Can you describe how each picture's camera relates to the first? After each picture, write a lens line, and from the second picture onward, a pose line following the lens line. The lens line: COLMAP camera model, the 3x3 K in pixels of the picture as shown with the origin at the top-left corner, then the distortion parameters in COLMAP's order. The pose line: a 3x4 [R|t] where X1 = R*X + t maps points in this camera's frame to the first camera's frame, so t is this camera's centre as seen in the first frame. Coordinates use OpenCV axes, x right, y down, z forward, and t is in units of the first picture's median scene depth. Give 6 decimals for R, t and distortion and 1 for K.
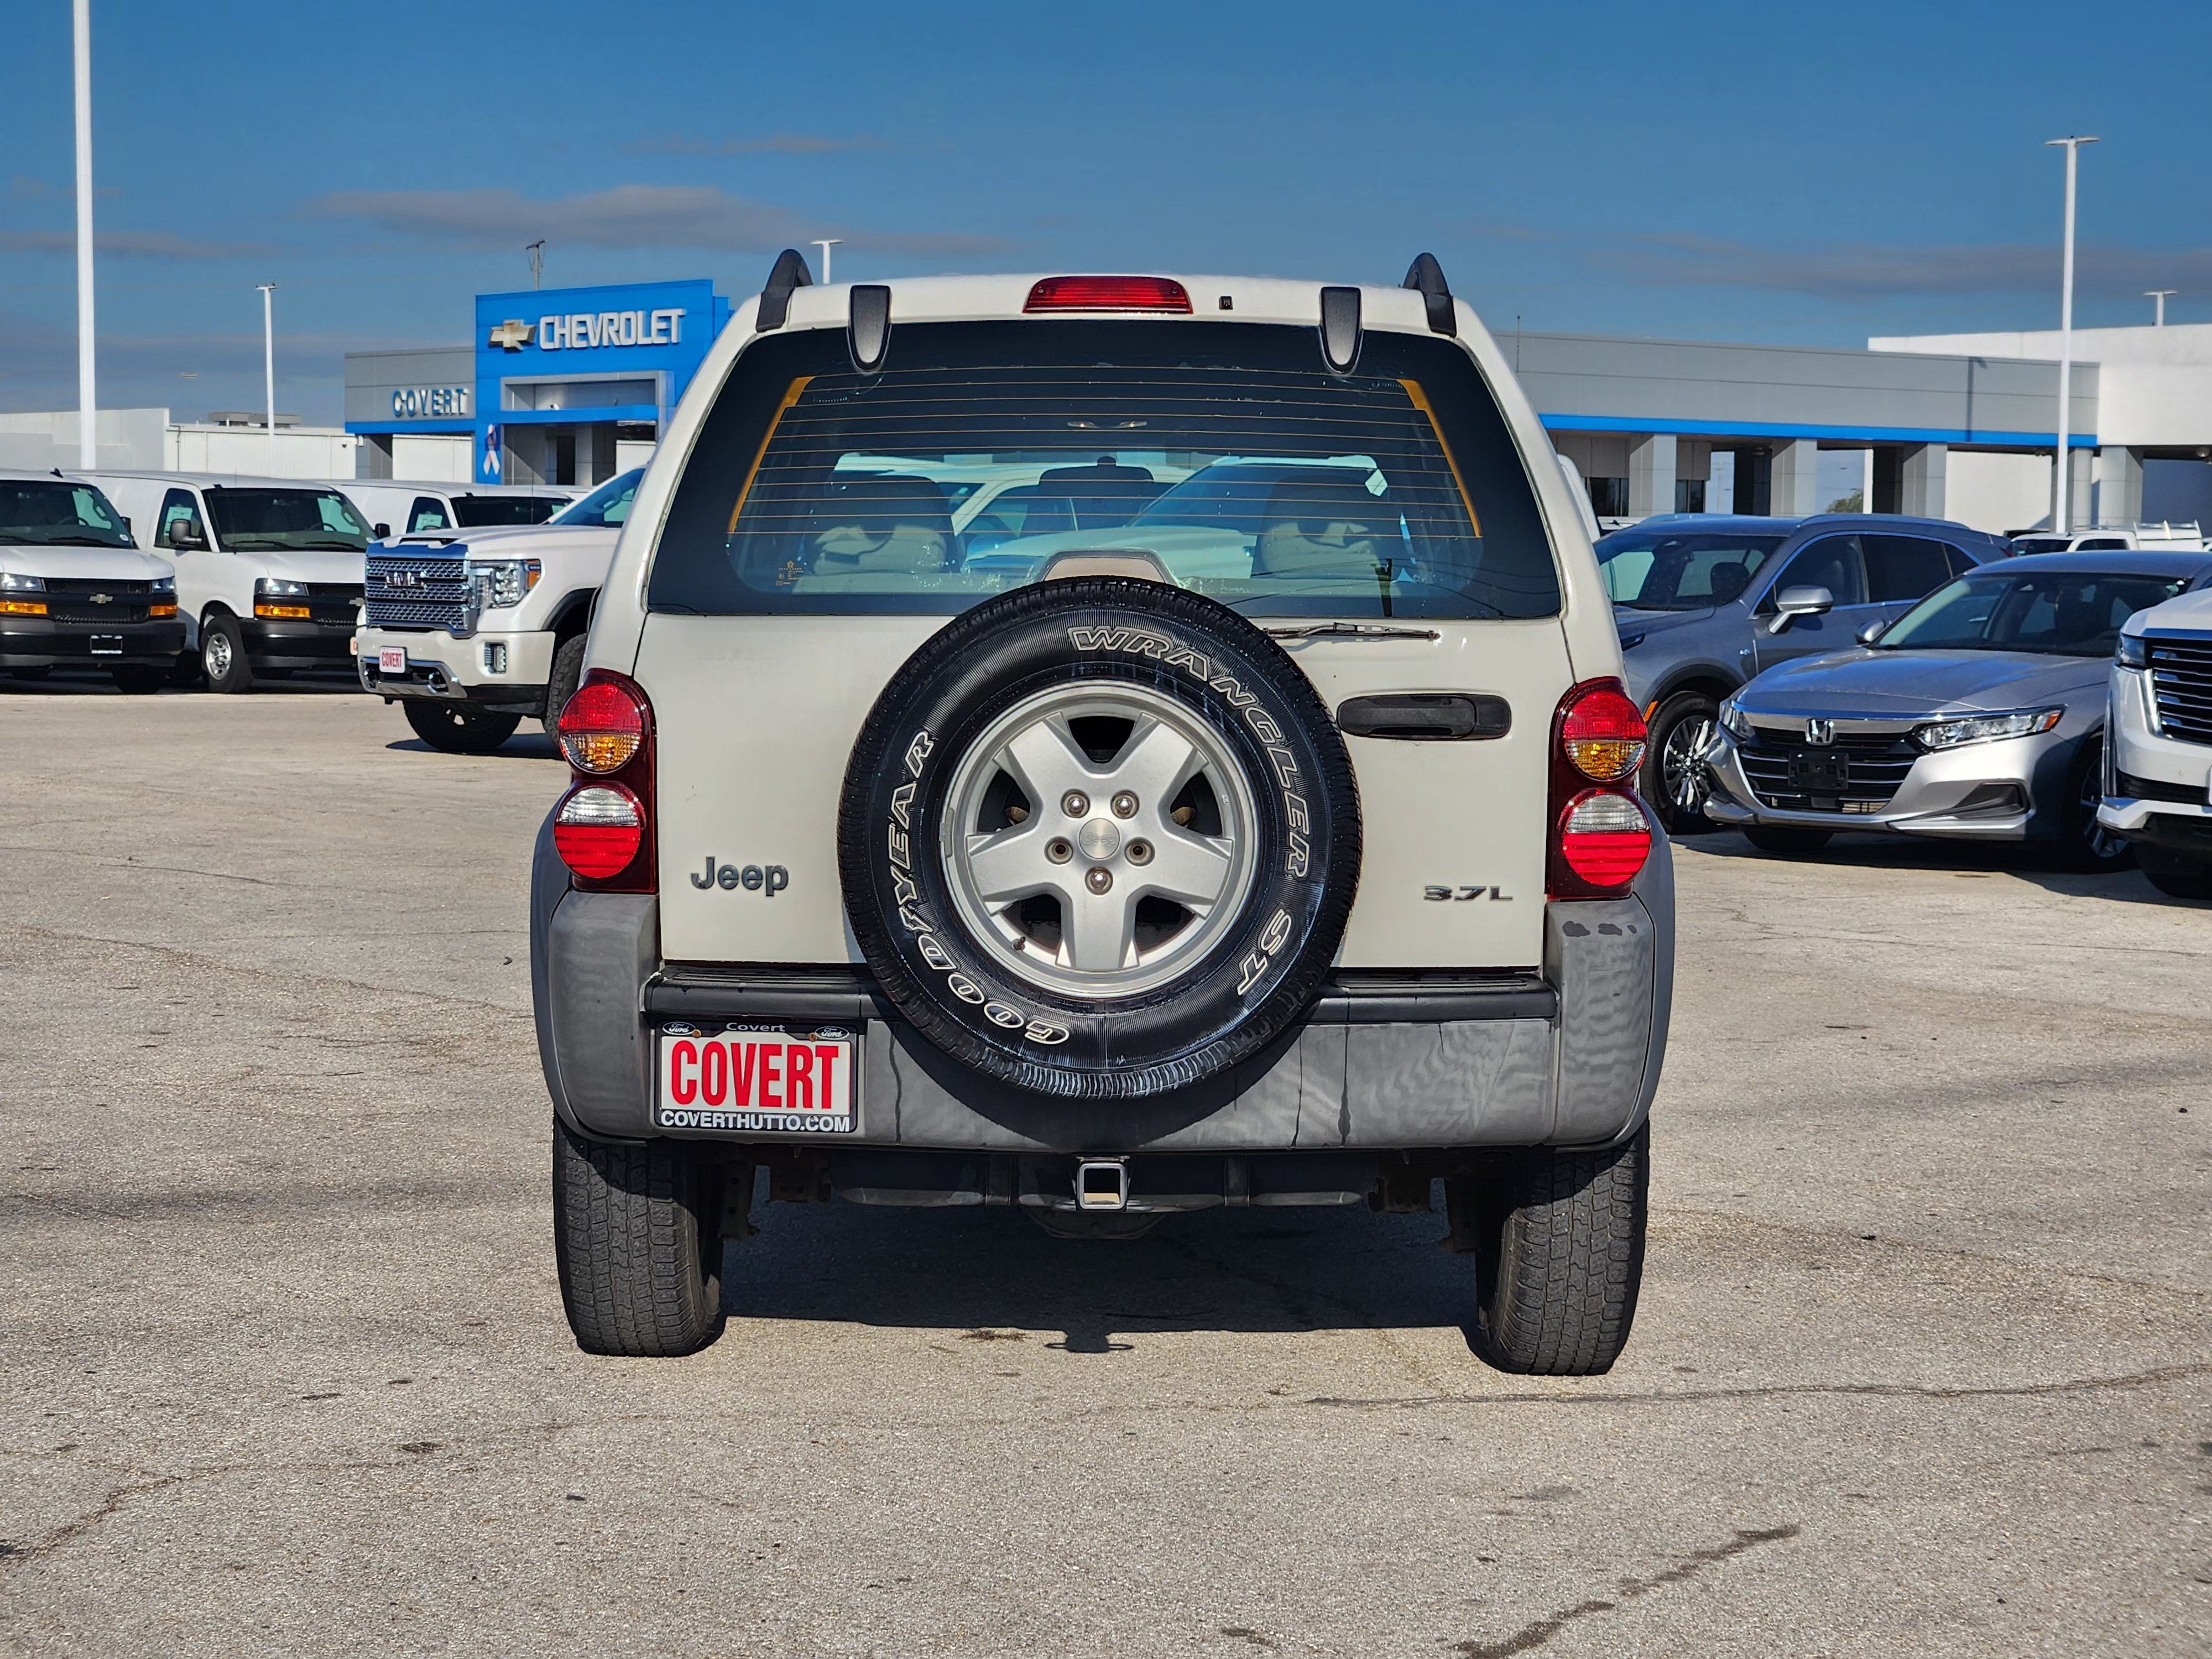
lens RADIAL K [[4305.6, 0, 1028.7], [0, 4305.6, 830.3], [0, 0, 1]] dist [-0.872880, 9.768246]
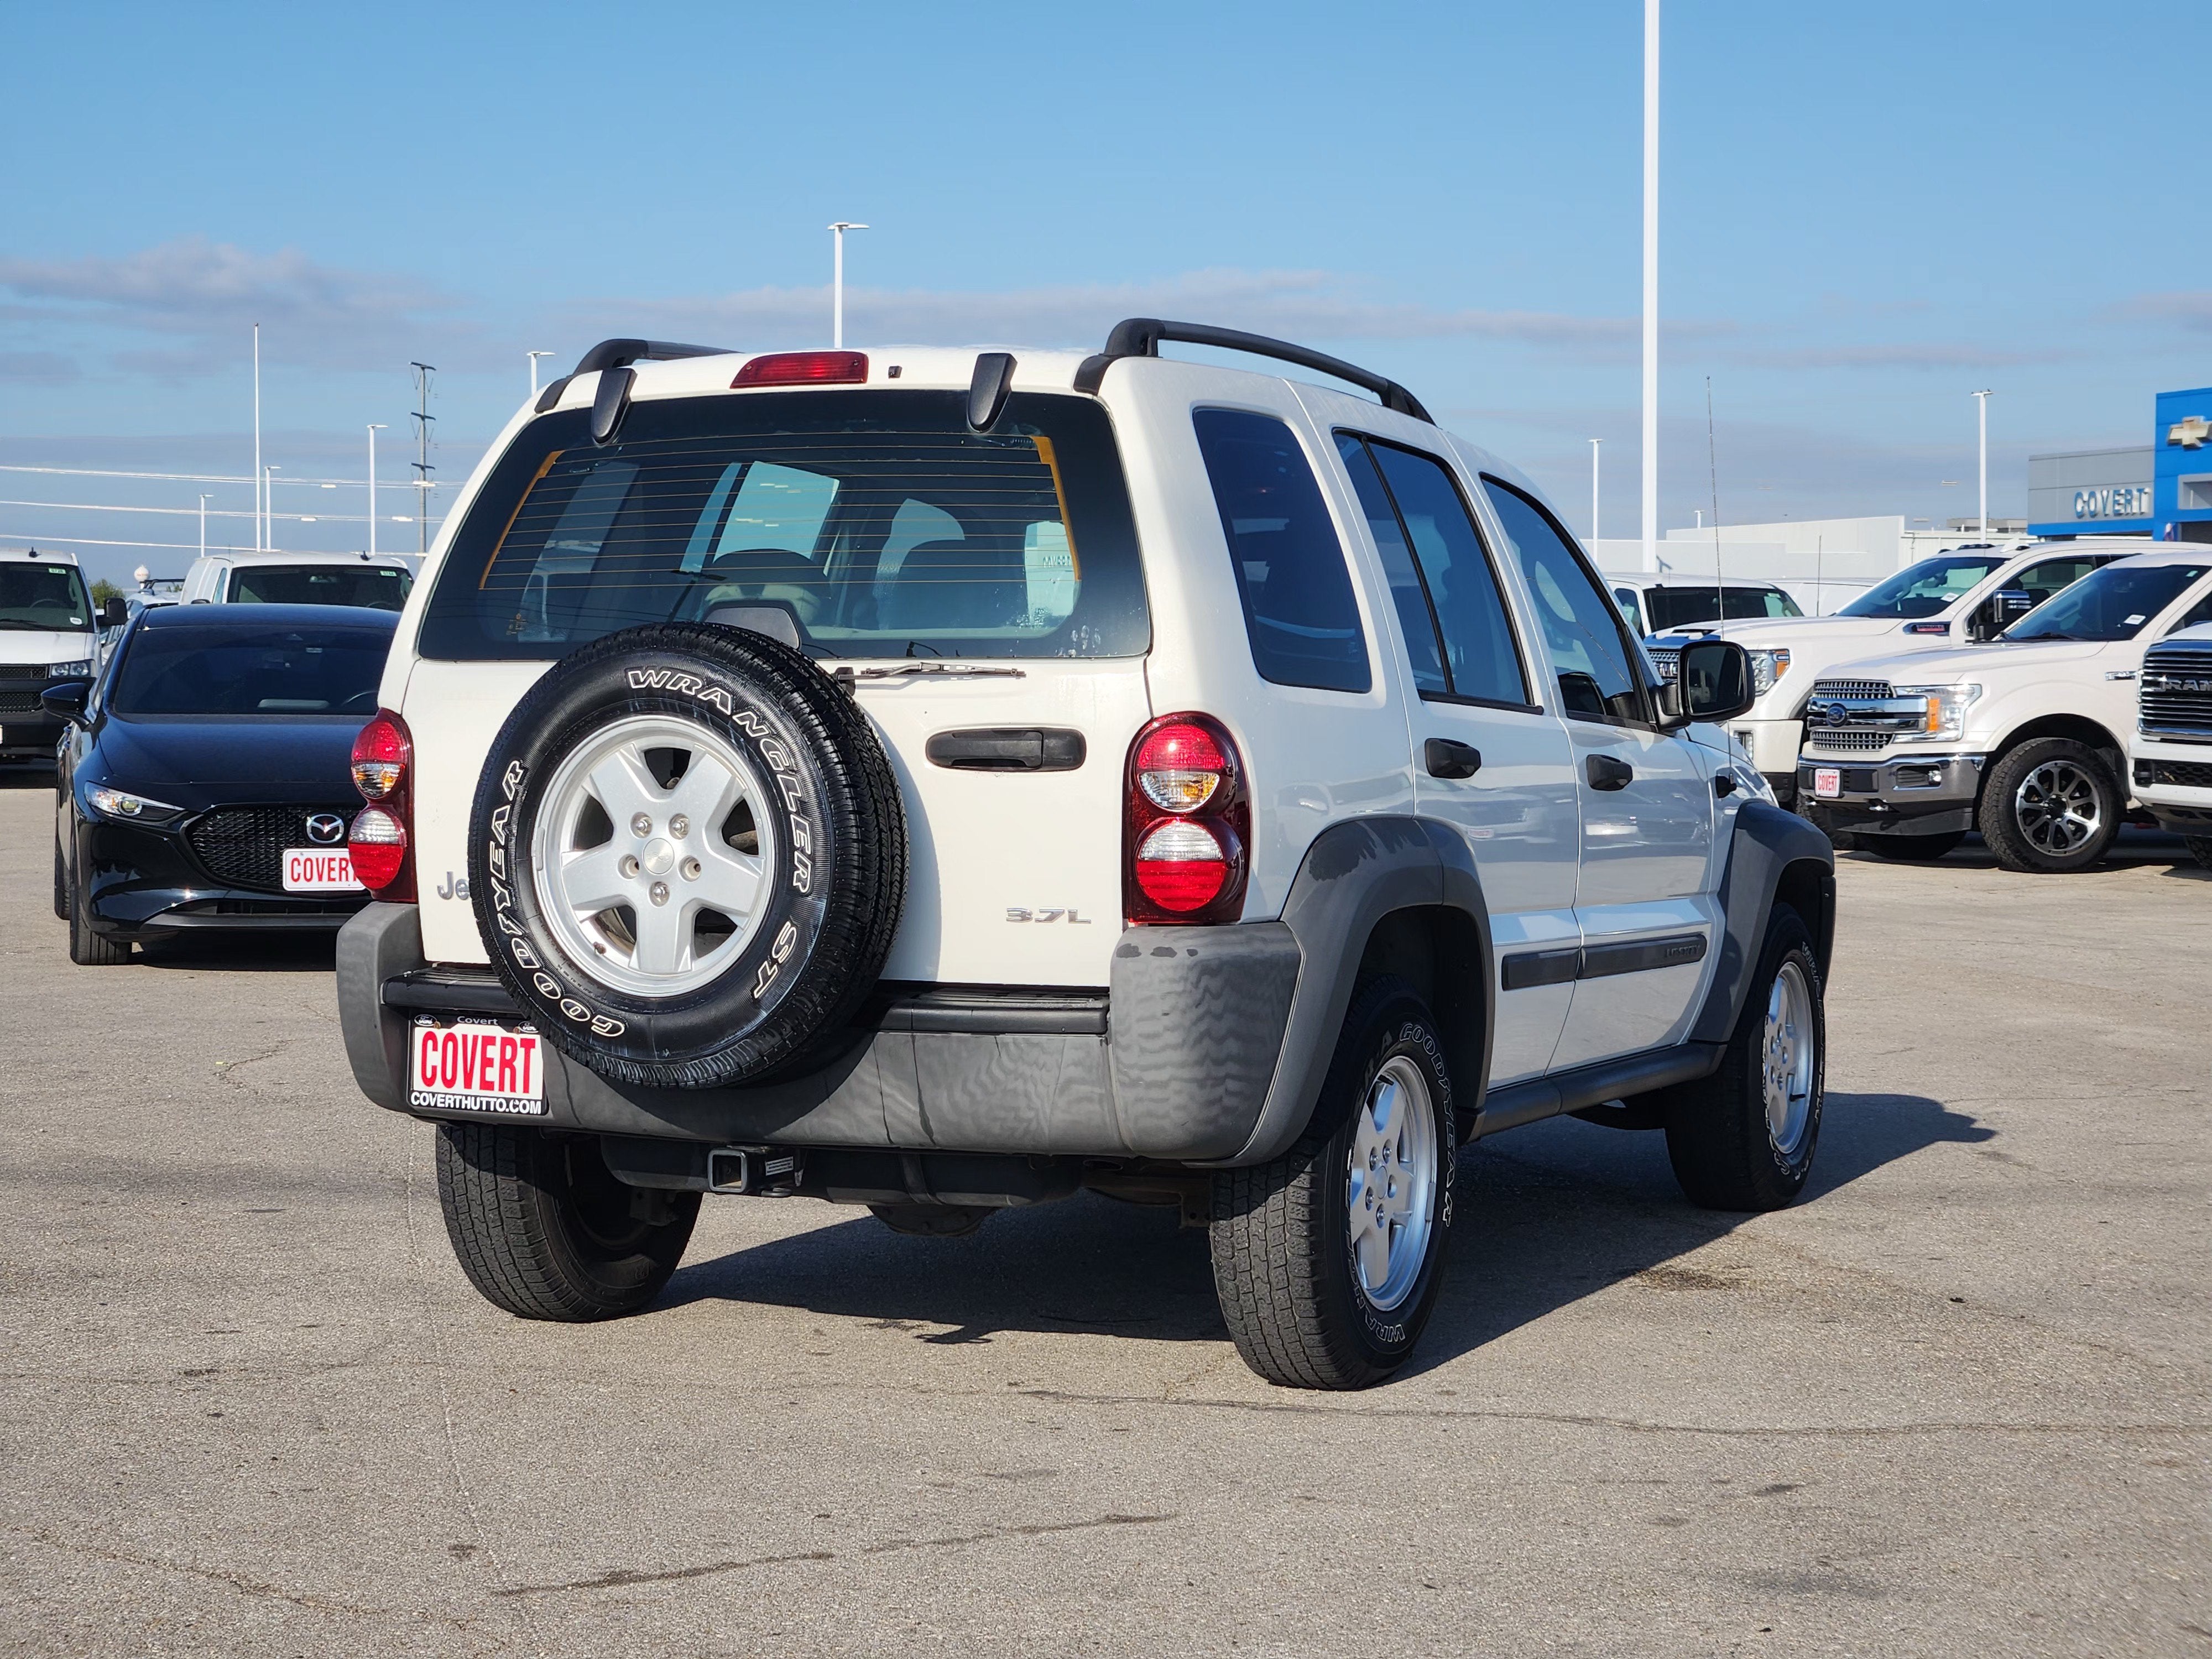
lens RADIAL K [[4247.1, 0, 1106.0], [0, 4247.1, 829.5], [0, 0, 1]] dist [-0.604762, 5.867776]
pose [[0.924976, 0.009909, -0.379896, 0.519569], [-0.019085, 0.999610, -0.020395, 0.014648], [0.379546, 0.026115, 0.924804, 0.023644]]
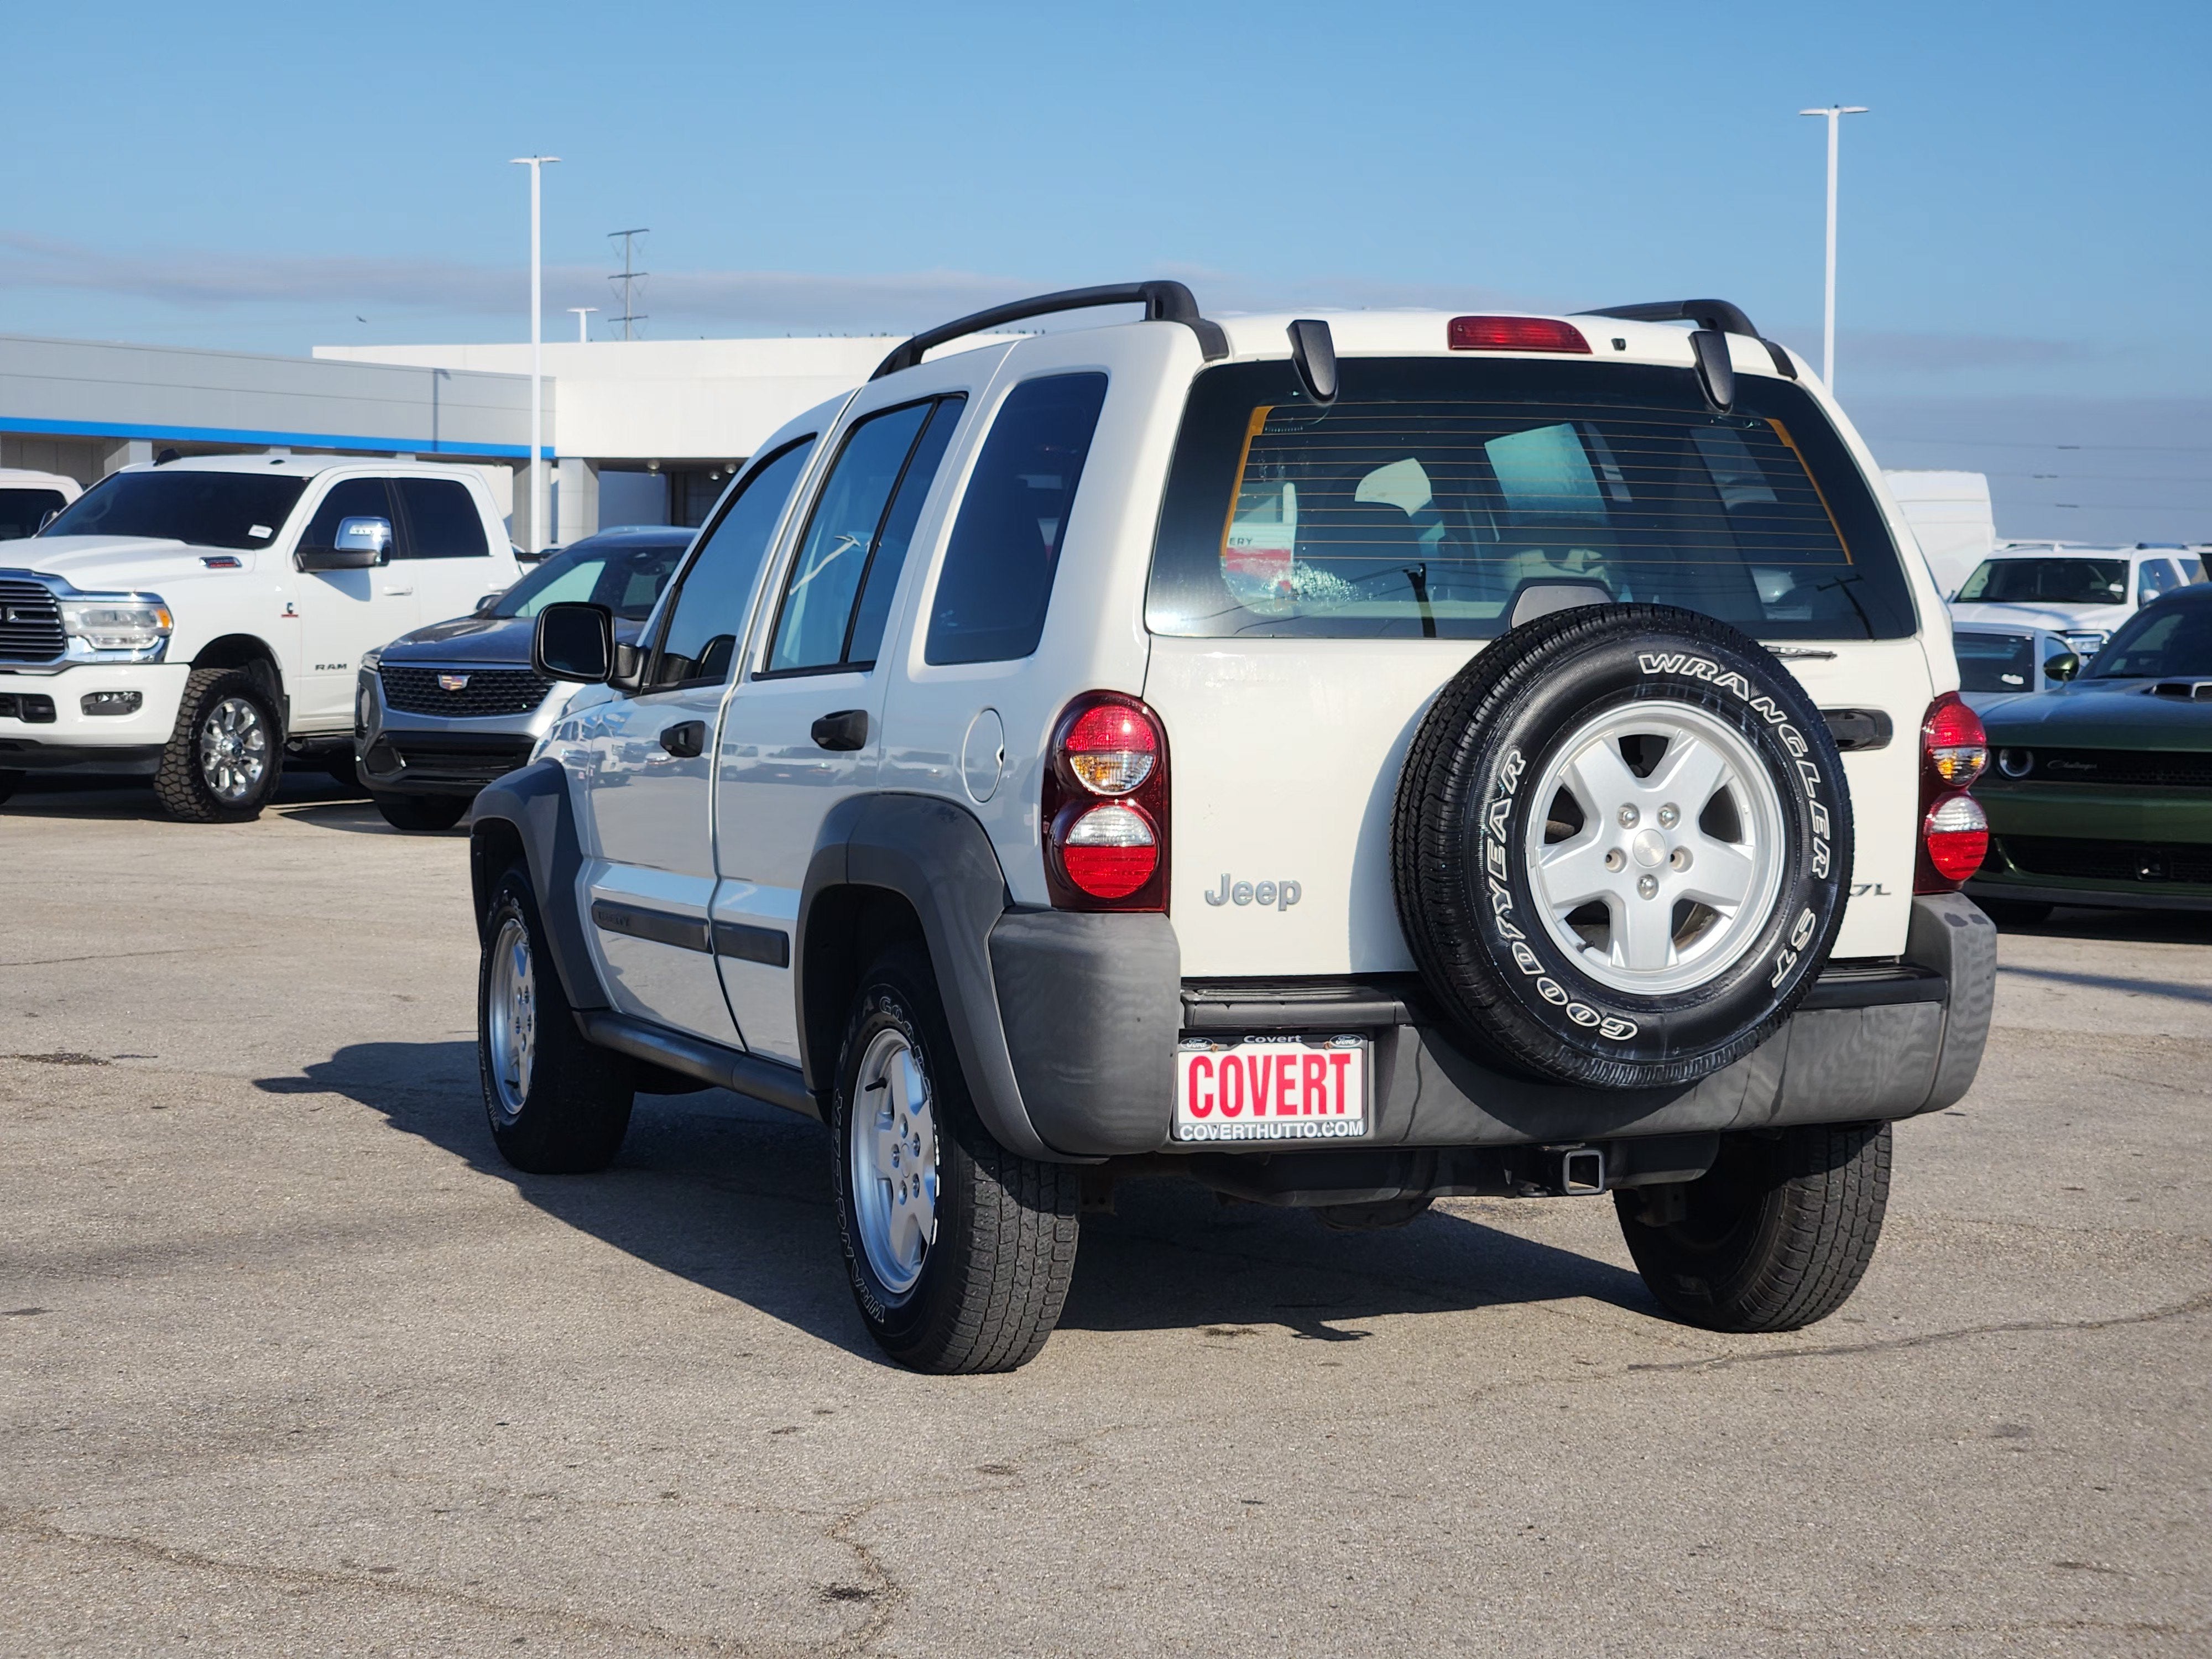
lens RADIAL K [[4305.6, 0, 1028.7], [0, 4305.6, 830.3], [0, 0, 1]] dist [-0.872880, 9.768246]
pose [[0.930237, -0.020663, 0.366377, -0.495516], [0.021230, 0.999772, 0.002482, -0.007903], [-0.366344, 0.005469, 0.930463, 0.064184]]
